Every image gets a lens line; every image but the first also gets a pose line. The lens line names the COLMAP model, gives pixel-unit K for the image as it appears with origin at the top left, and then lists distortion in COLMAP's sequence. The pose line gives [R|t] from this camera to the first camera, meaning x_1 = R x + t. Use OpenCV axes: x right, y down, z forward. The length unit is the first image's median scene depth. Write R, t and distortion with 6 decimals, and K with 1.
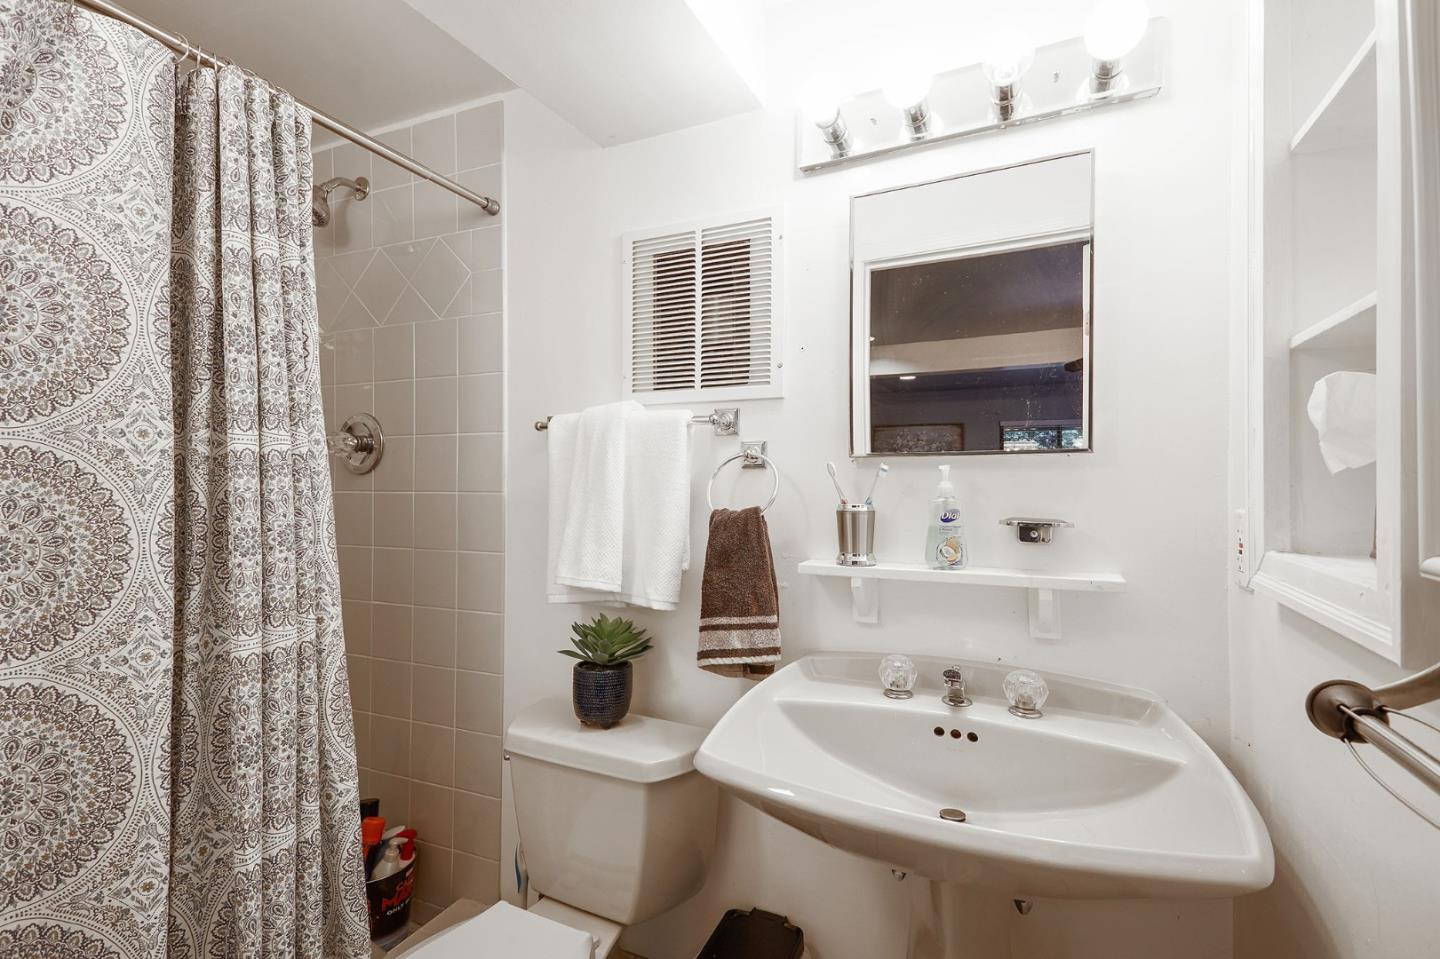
lens RADIAL K [[684.1, 0, 715.3], [0, 684.1, 480.6], [0, 0, 1]] dist [0.002576, 0.000181]
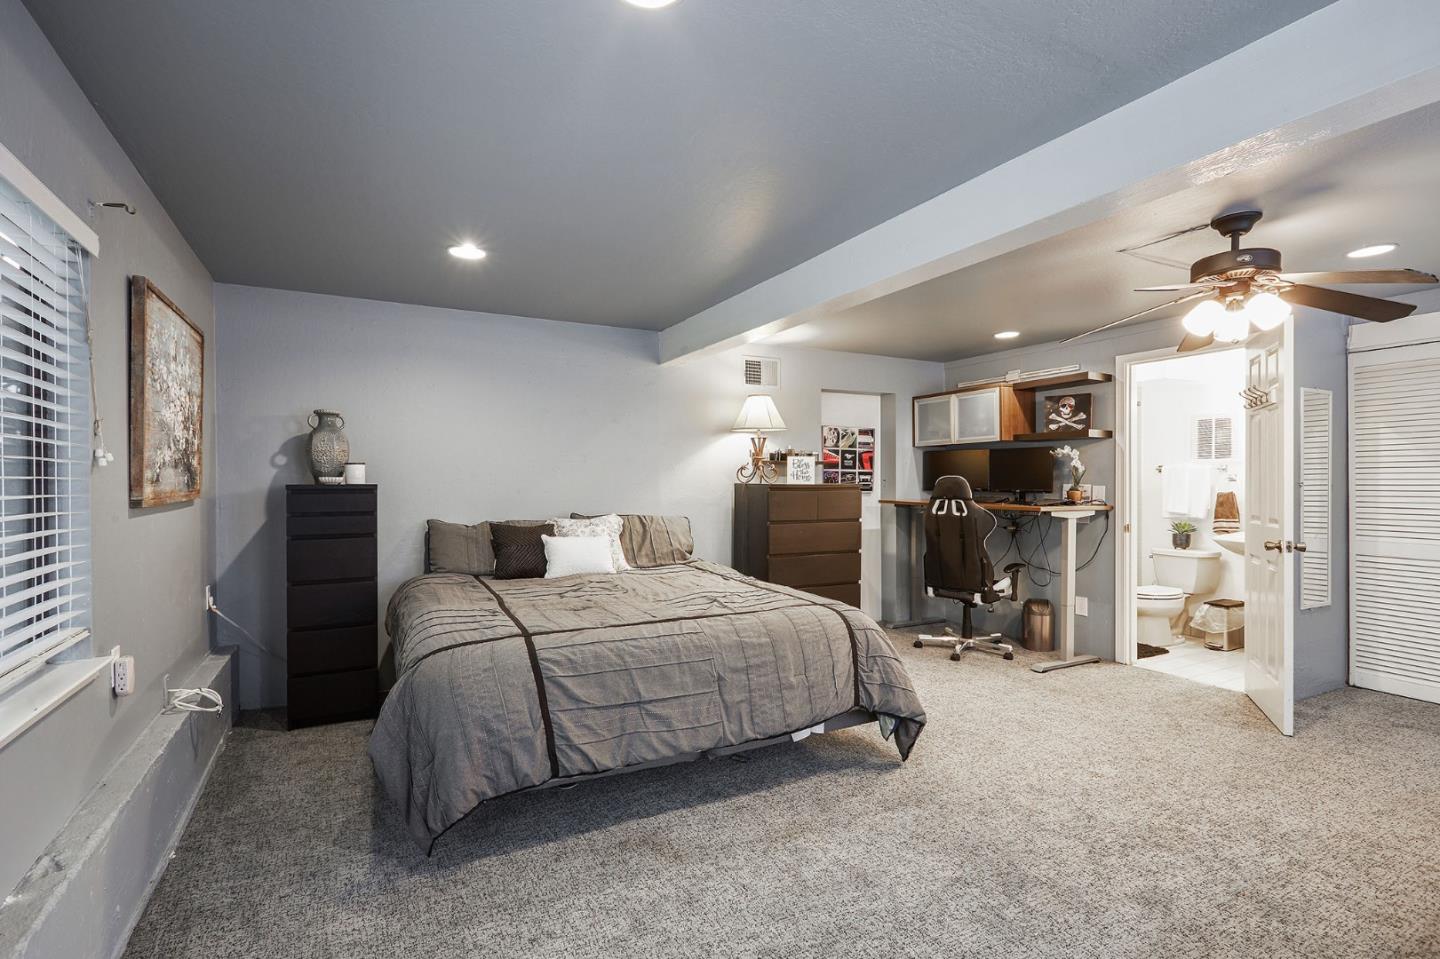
lens RADIAL K [[684.1, 0, 724.1], [0, 684.1, 483.5], [0, 0, 1]] dist [0.002576, 0.000181]
pose [[0.800706, 0.005417, -0.599033, 0.075765], [-0.001772, 0.999976, 0.006674, -0.025285], [0.599055, -0.004282, 0.800696, -3.515627]]
